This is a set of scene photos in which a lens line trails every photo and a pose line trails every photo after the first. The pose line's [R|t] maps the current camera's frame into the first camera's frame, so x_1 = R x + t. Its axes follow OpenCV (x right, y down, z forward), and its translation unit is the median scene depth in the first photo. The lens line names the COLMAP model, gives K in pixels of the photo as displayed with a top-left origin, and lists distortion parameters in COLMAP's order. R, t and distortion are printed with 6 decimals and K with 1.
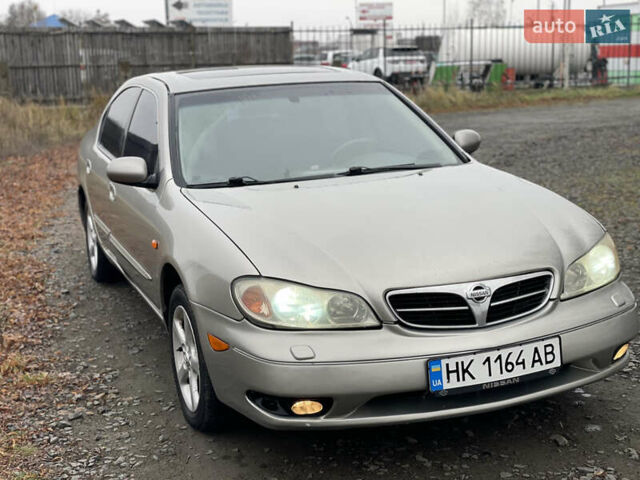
lens RADIAL K [[939.2, 0, 320.0], [0, 939.2, 240.0], [0, 0, 1]] dist [0.173627, -0.174213]
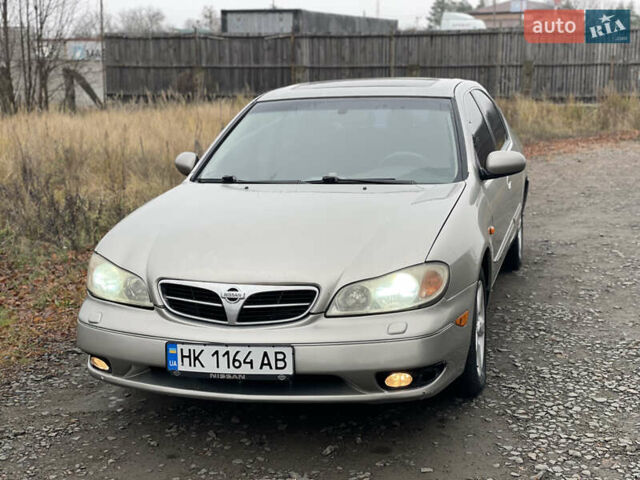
lens RADIAL K [[939.2, 0, 320.0], [0, 939.2, 240.0], [0, 0, 1]] dist [0.173627, -0.174213]
pose [[0.804030, 0.126246, -0.581032, 0.892570], [-0.122739, 0.991393, 0.045564, -0.070946], [0.581783, 0.034681, 0.812604, 0.154976]]
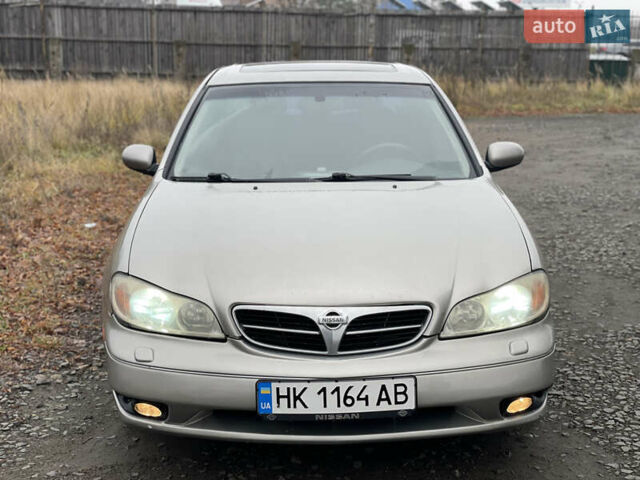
lens RADIAL K [[939.2, 0, 320.0], [0, 939.2, 240.0], [0, 0, 1]] dist [0.173627, -0.174213]
pose [[0.939345, 0.107944, -0.325543, 0.457649], [-0.101470, 0.994156, 0.036855, -0.056824], [0.327619, -0.001587, 0.944809, 0.102335]]
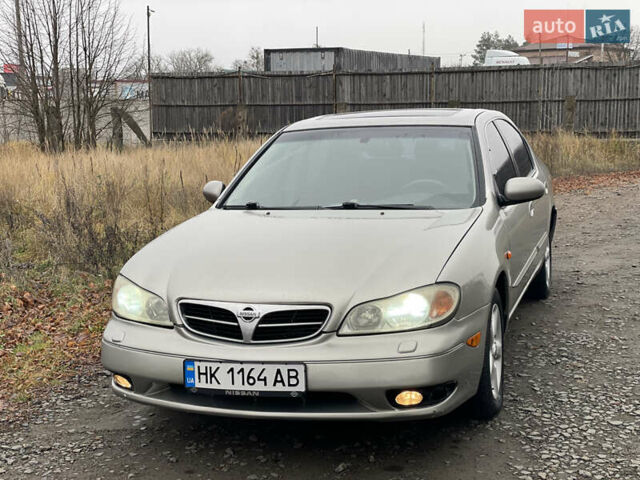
lens RADIAL K [[939.2, 0, 320.0], [0, 939.2, 240.0], [0, 0, 1]] dist [0.173627, -0.174213]
pose [[0.774957, 0.103483, -0.623485, 0.946750], [-0.122366, 0.992405, 0.012620, -0.058141], [0.620055, 0.066513, 0.781734, 0.151217]]
